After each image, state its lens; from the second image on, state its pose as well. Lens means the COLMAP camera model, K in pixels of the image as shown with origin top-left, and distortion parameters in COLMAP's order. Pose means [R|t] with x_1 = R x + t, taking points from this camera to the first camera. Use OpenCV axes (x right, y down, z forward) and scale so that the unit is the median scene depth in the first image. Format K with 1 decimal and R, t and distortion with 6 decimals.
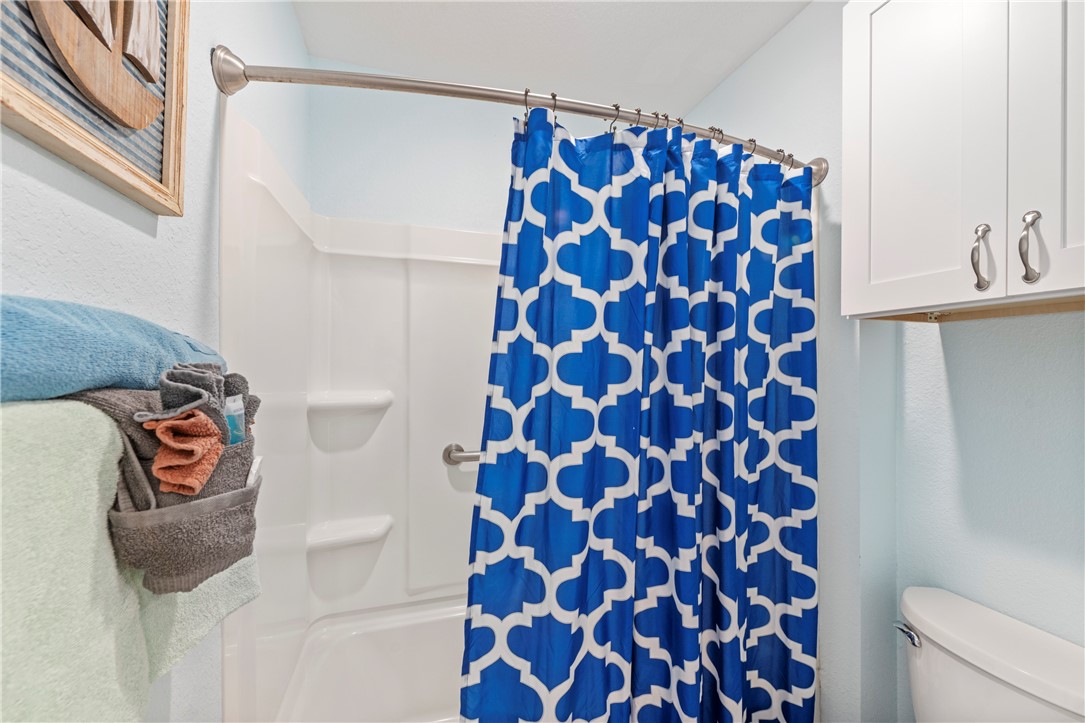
lens RADIAL K [[437.2, 0, 542.5], [0, 437.2, 361.5], [0, 0, 1]] dist [0.000992, -0.000126]
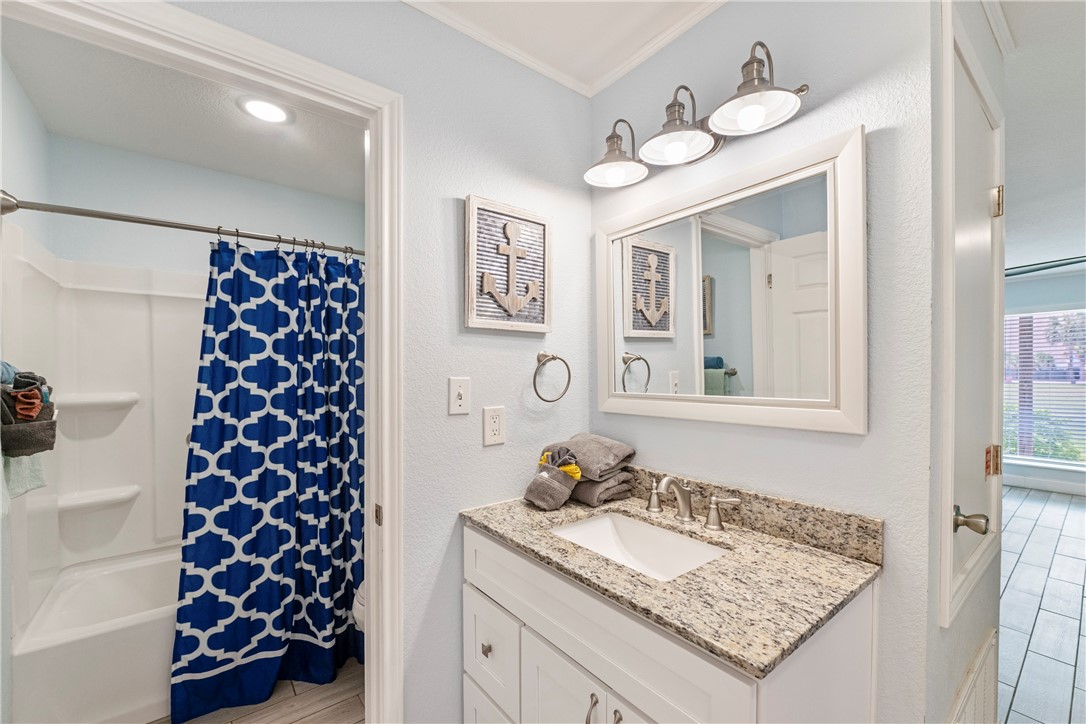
lens RADIAL K [[437.5, 0, 545.2], [0, 437.5, 377.0], [0, 0, 1]] dist [-0.000504, -0.000658]
pose [[0.922024, -0.010238, 0.386996, 0.508377], [0.002643, 0.999793, 0.020152, -0.005868], [-0.387123, -0.017557, 0.921861, -1.255467]]
